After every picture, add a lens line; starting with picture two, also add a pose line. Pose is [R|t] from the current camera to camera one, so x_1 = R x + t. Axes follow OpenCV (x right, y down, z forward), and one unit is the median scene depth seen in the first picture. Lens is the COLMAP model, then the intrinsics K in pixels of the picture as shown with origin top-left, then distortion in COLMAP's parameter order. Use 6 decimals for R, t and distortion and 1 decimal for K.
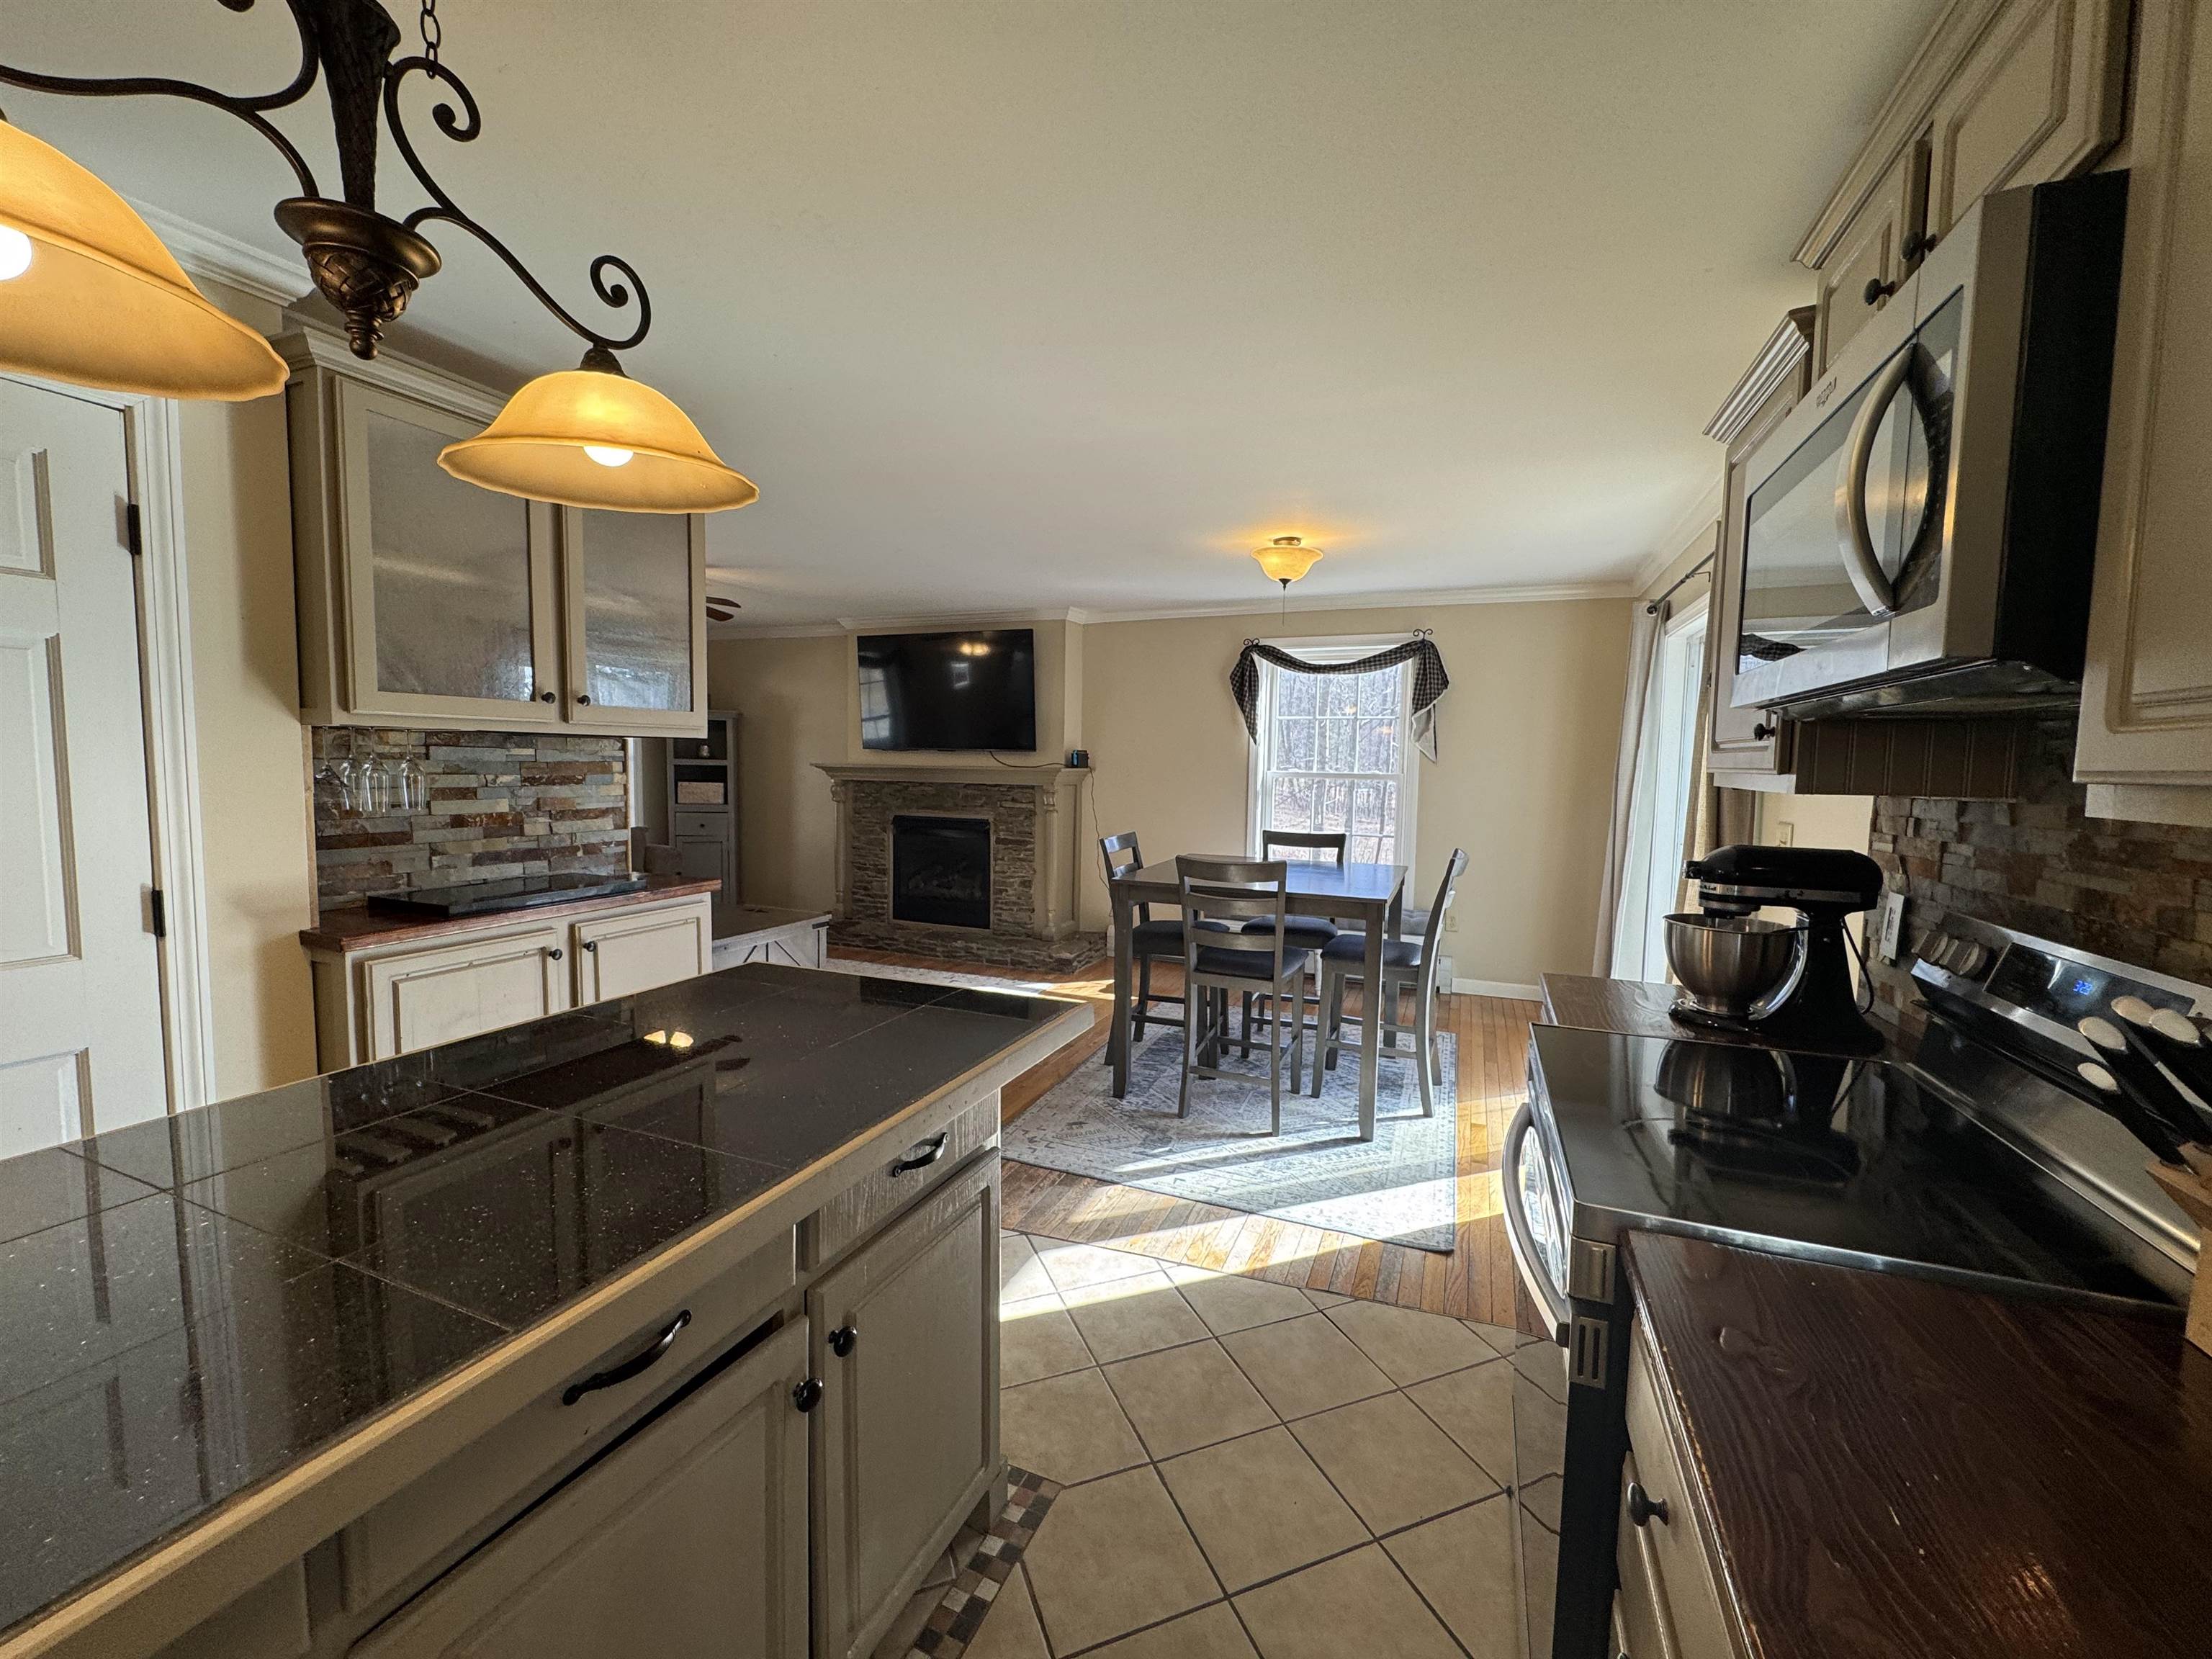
lens RADIAL K [[876.5, 0, 1107.7], [0, 876.5, 826.0], [0, 0, 1]] dist [-0.001711, -0.000288]
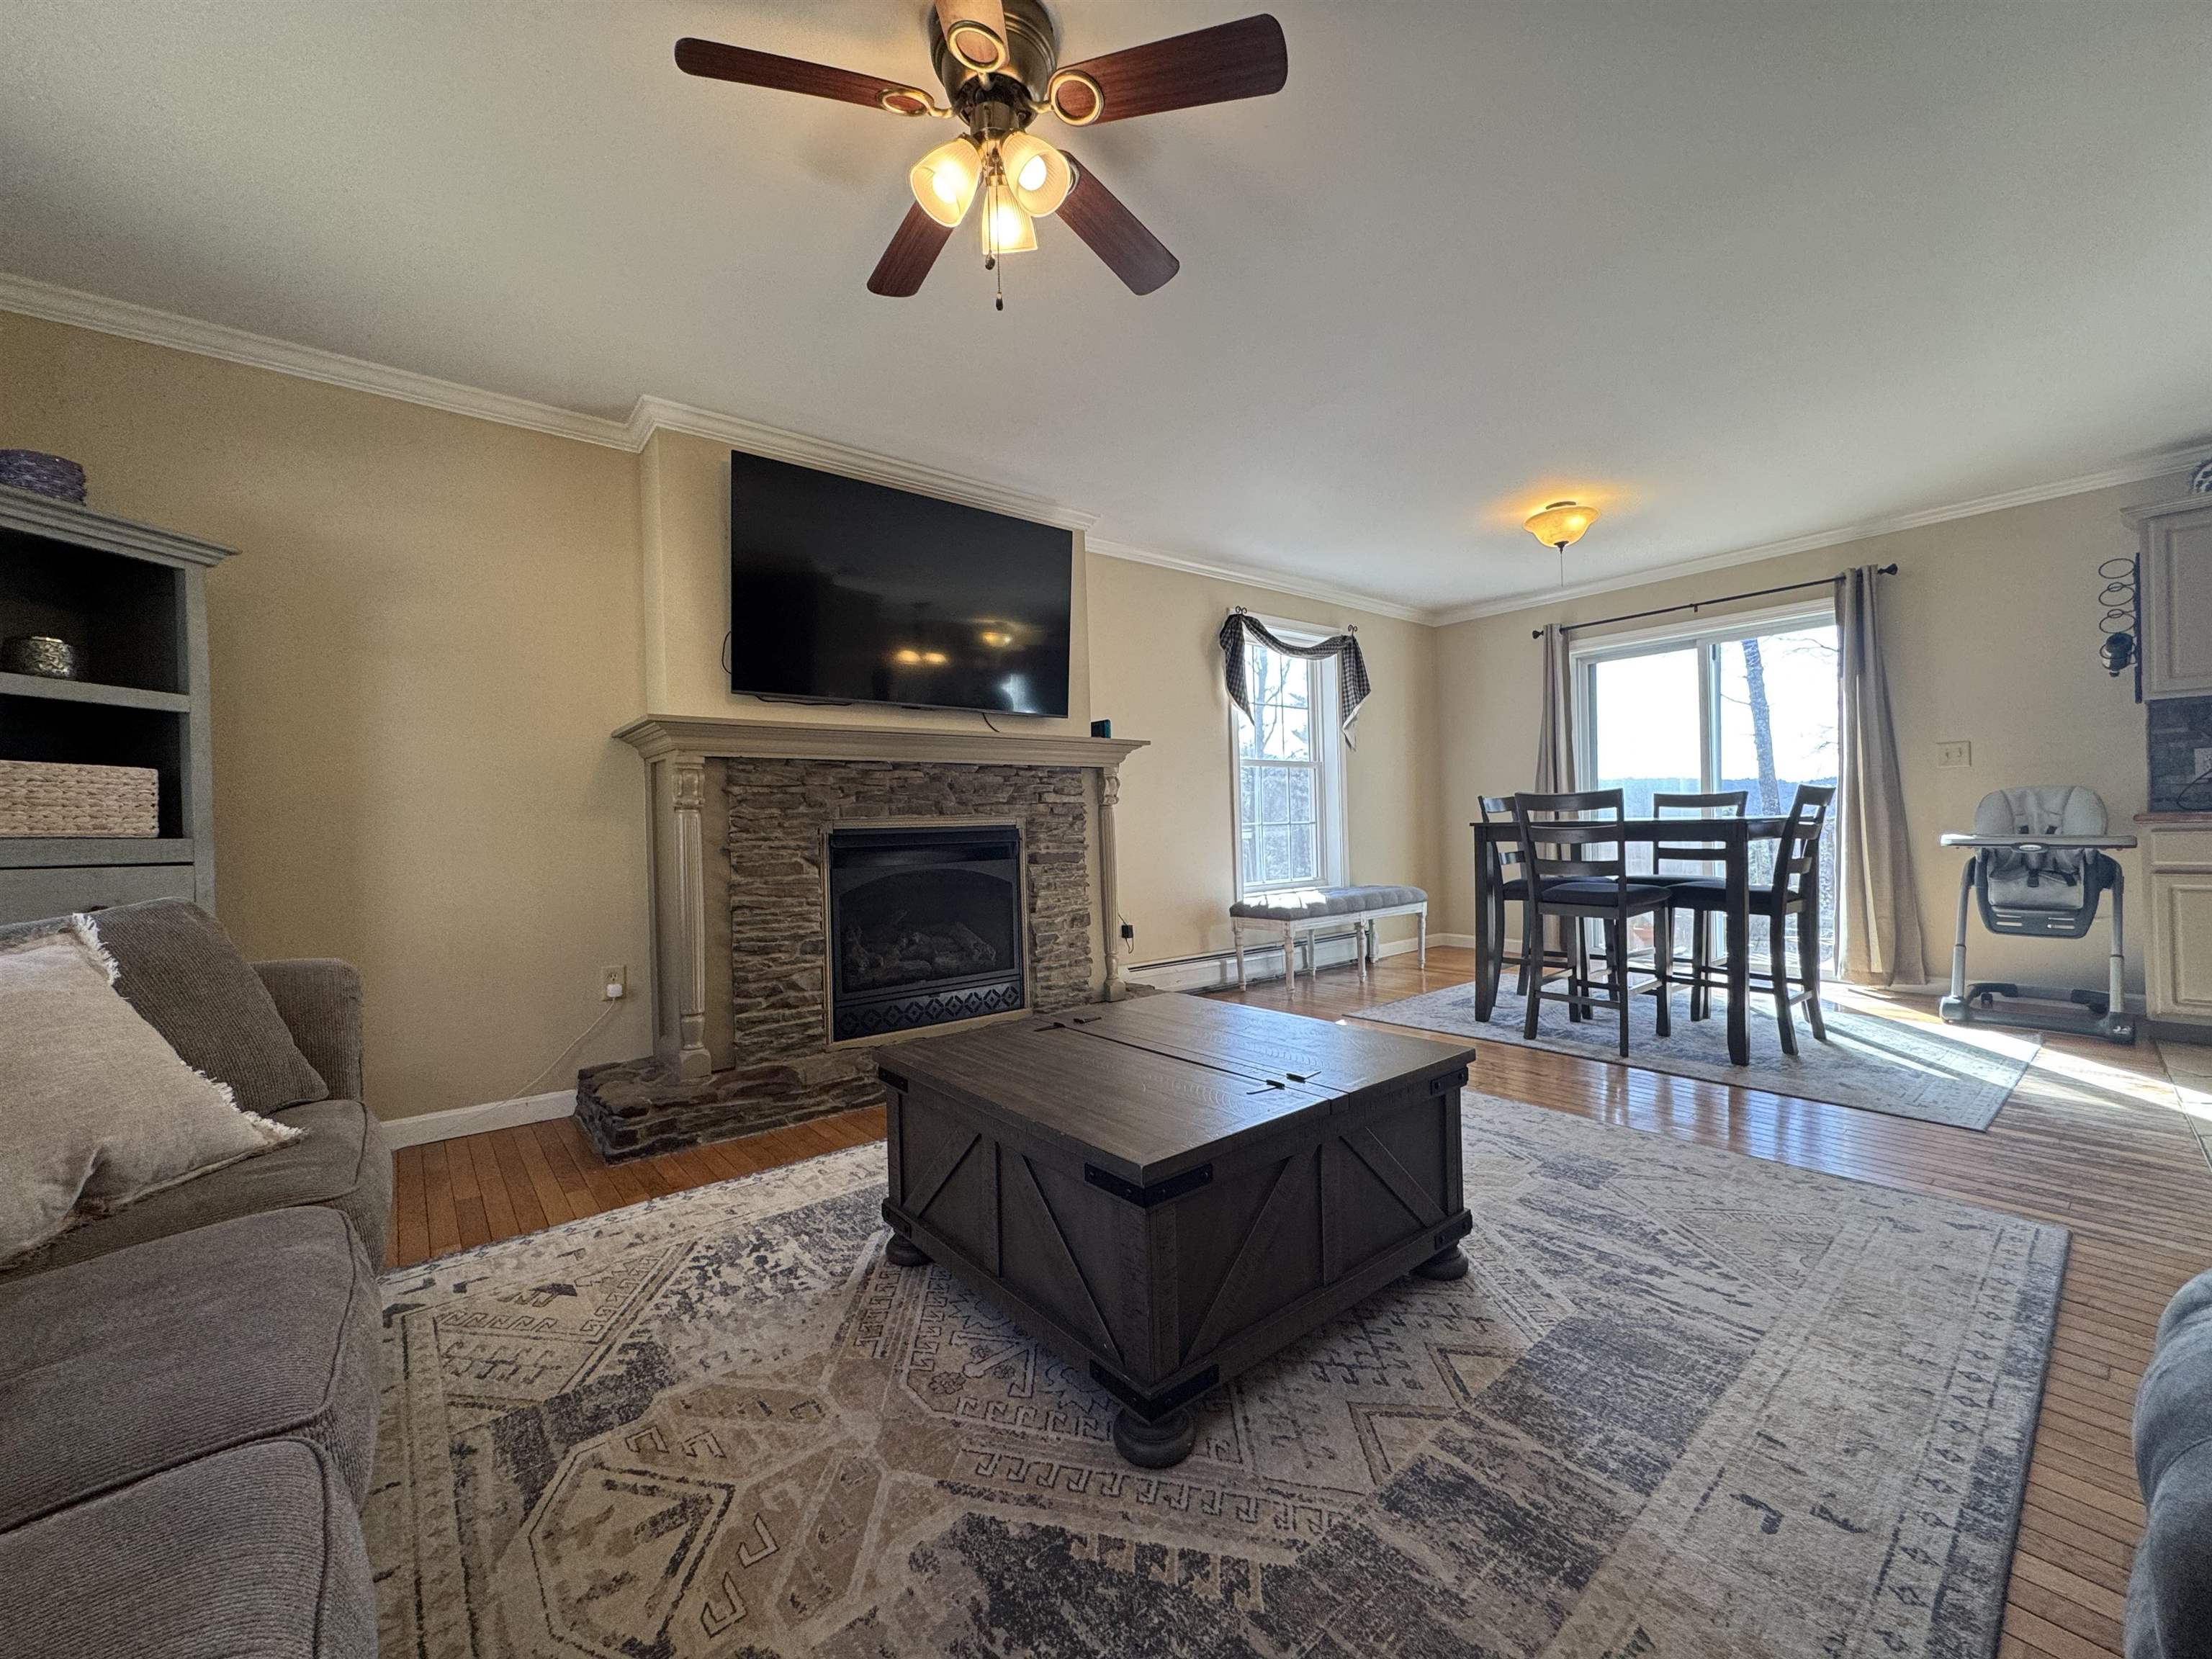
lens RADIAL K [[876.5, 0, 1112.7], [0, 876.5, 822.6], [0, 0, 1]] dist [-0.001711, -0.000288]
pose [[0.479241, -0.025788, 0.877305, -0.862398], [0.099575, 0.994712, -0.025155, 0.017258], [-0.872017, 0.099413, 0.479274, 0.887059]]
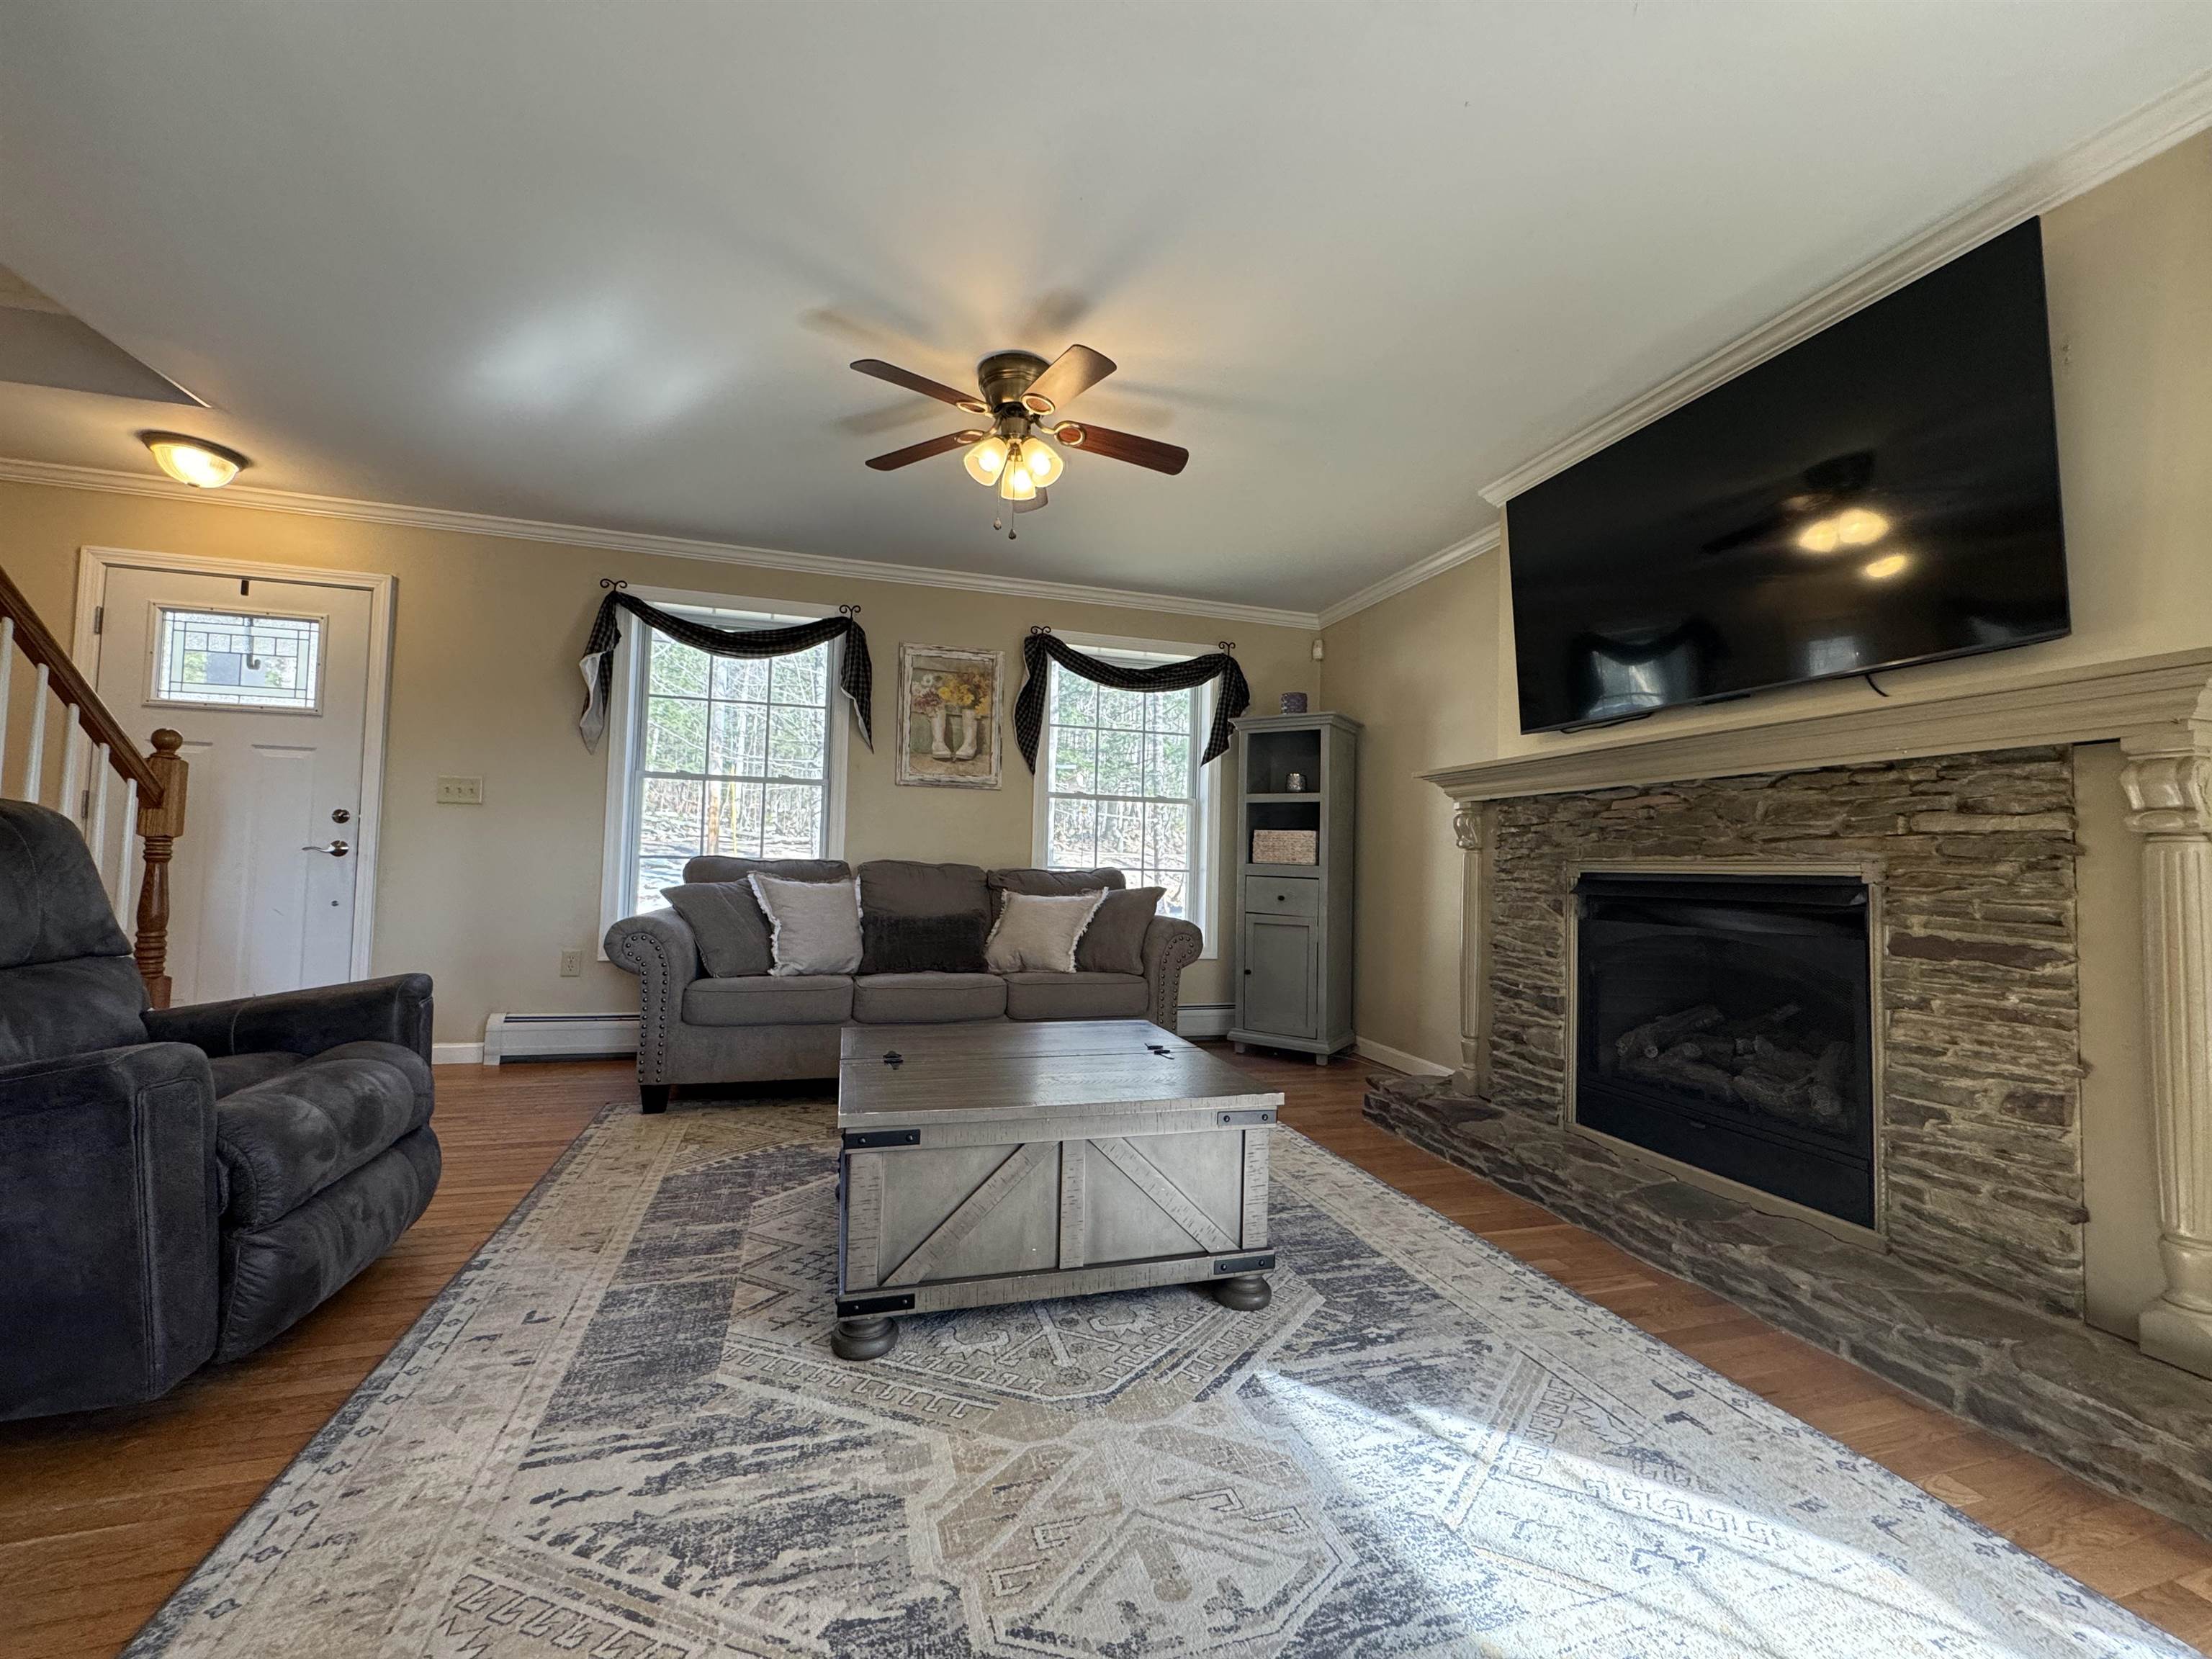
lens RADIAL K [[876.5, 0, 1107.8], [0, 876.5, 829.1], [0, 0, 1]] dist [-0.001711, -0.000288]
pose [[0.628682, -0.036849, -0.776789, -0.081125], [-0.071997, 0.991829, -0.105319, 0.039612], [0.774323, 0.122138, 0.620892, 0.792763]]
